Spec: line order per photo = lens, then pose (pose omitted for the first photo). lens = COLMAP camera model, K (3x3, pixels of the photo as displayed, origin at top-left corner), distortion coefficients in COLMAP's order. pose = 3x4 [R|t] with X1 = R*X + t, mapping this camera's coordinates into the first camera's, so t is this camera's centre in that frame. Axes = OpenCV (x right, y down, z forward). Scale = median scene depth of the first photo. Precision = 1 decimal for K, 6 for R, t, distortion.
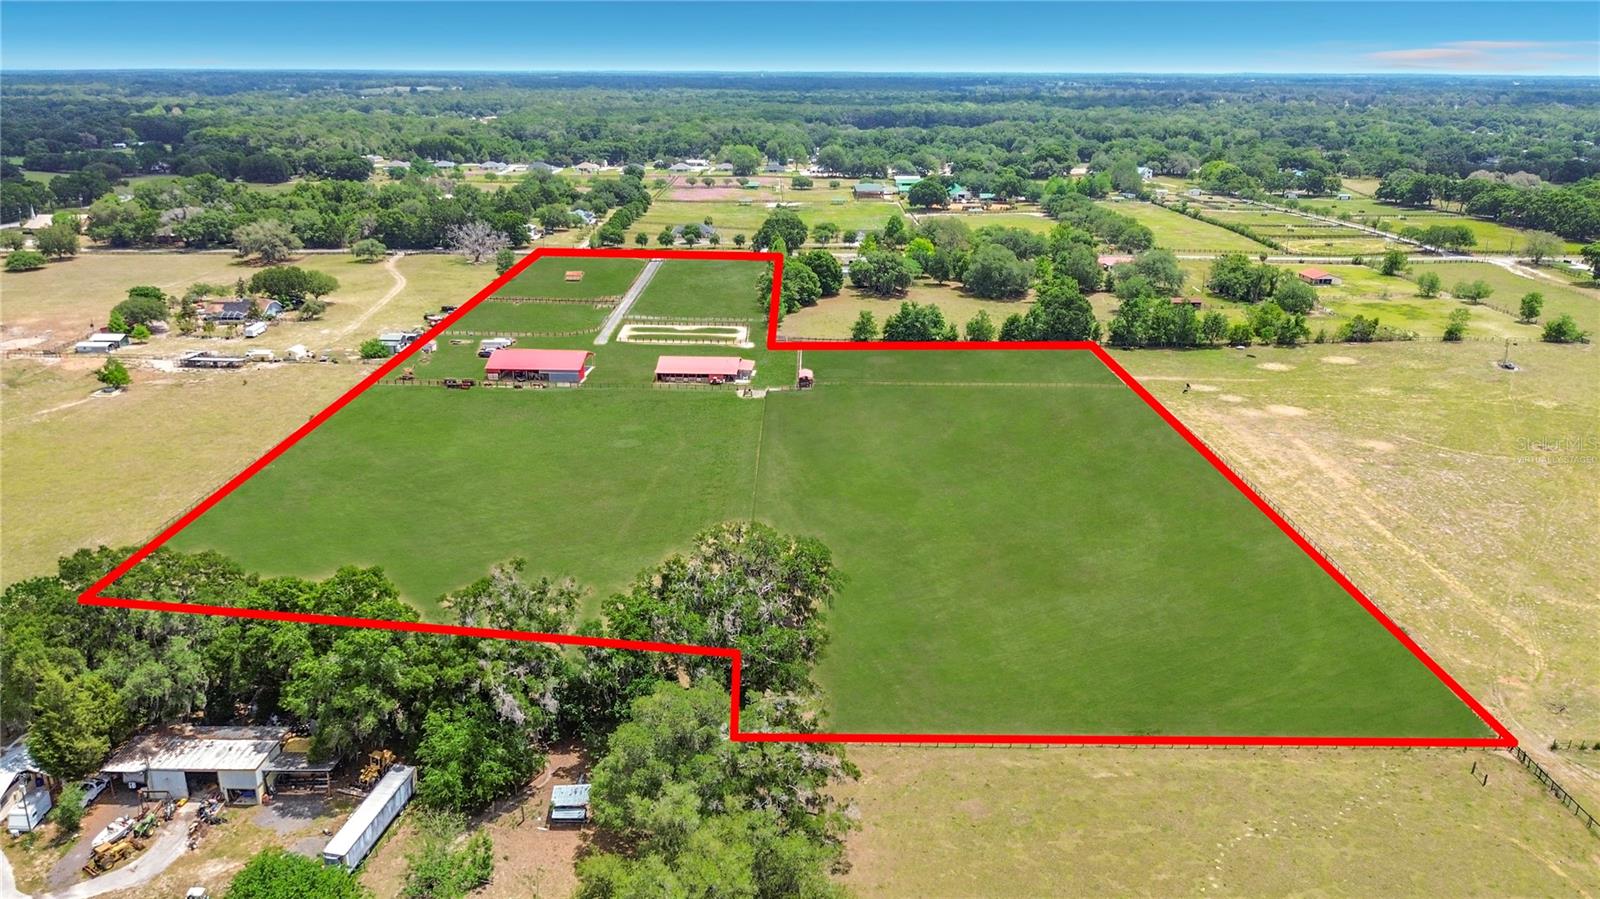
lens RADIAL K [[1163.9, 0, 800.0], [0, 1163.9, 449.5], [0, 0, 1]] dist [0.054132, -0.088877]
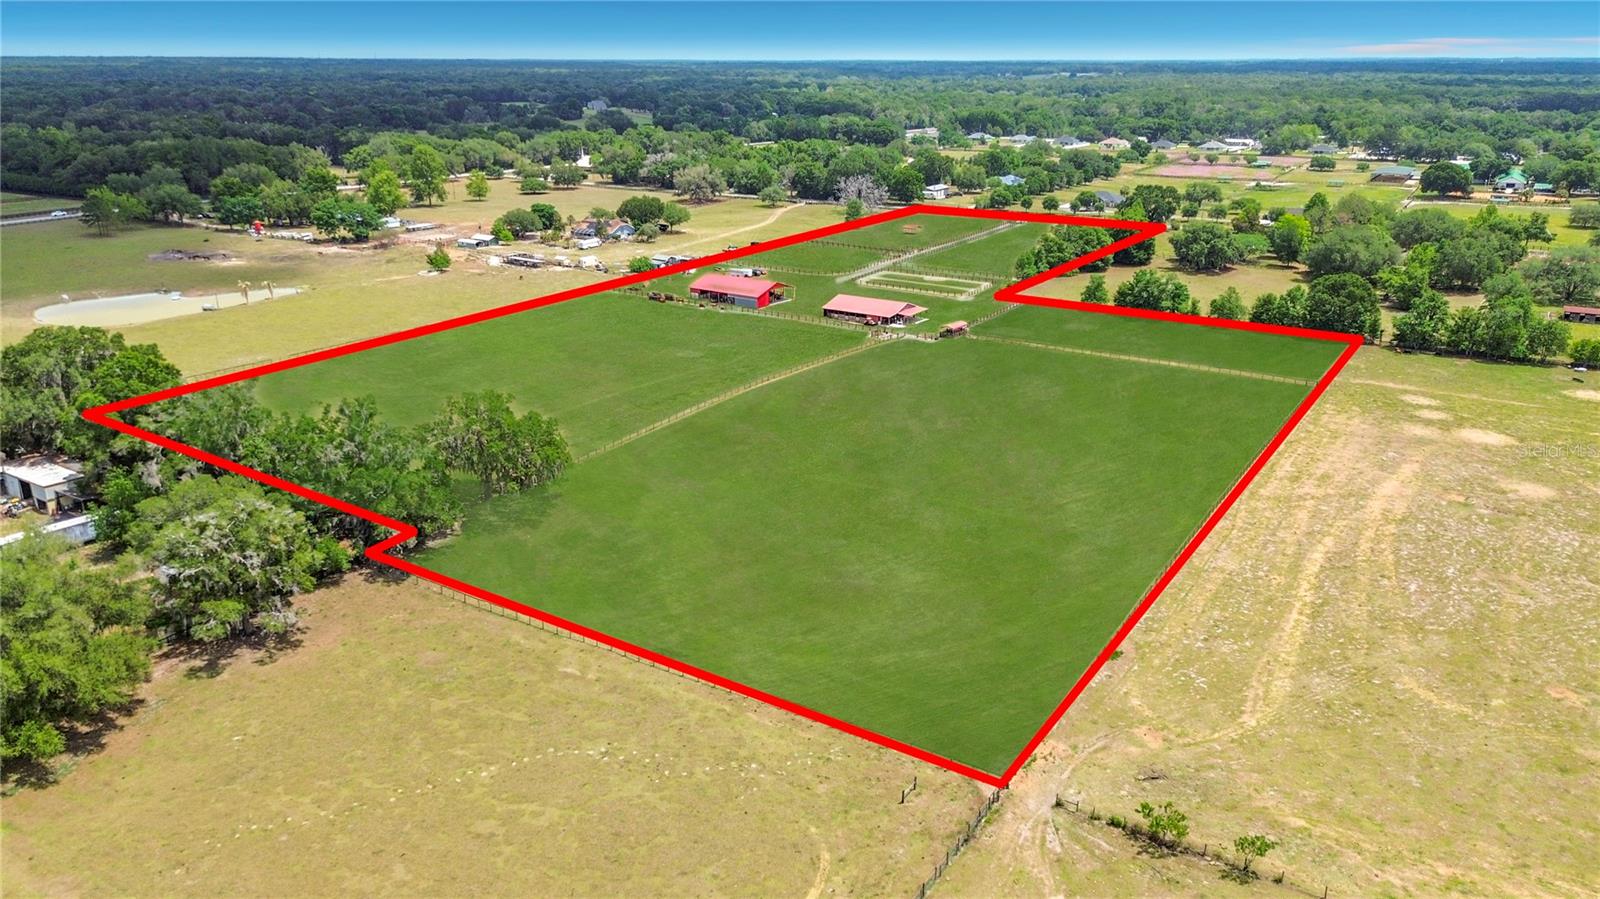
lens RADIAL K [[1156.0, 0, 800.0], [0, 1156.0, 449.5], [0, 0, 1]] dist [0.072472, -0.074481]
pose [[0.844803, 0.168623, -0.507812, 0.343160], [-0.164761, 0.984911, 0.052950, 0.005721], [0.509079, 0.038935, 0.859839, 0.101527]]
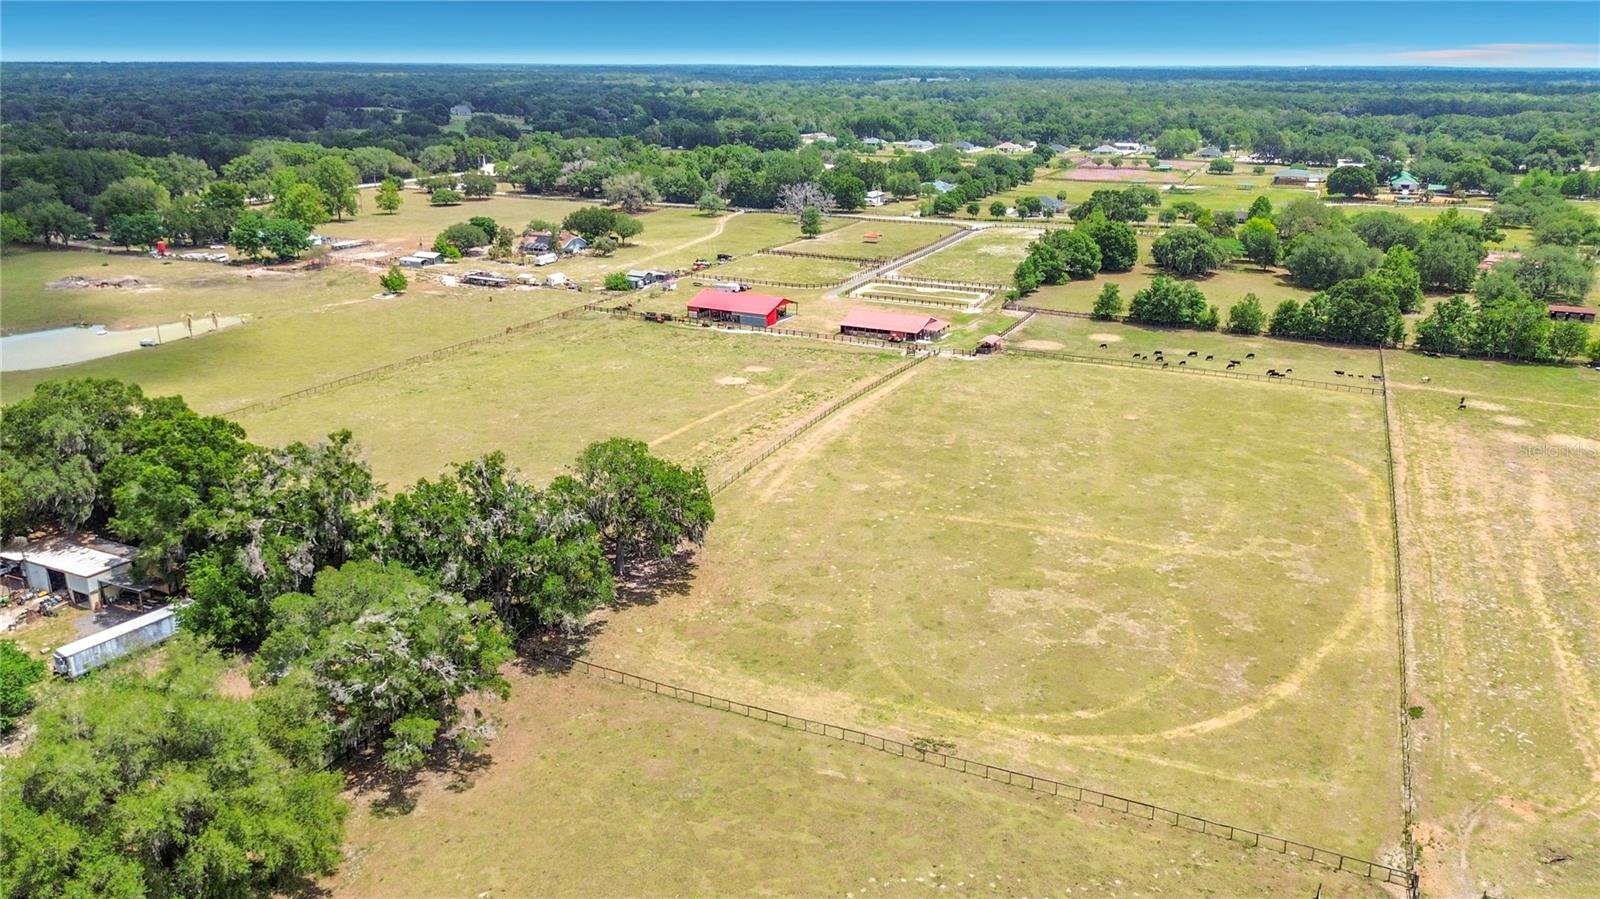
lens RADIAL K [[1162.4, 0, 800.0], [0, 1162.4, 449.5], [0, 0, 1]] dist [0.056594, -0.074737]
pose [[0.908536, 0.131676, -0.396514, 0.209836], [-0.130658, 0.990982, 0.029711, 0.011108], [0.396851, 0.024814, 0.917548, 0.087612]]
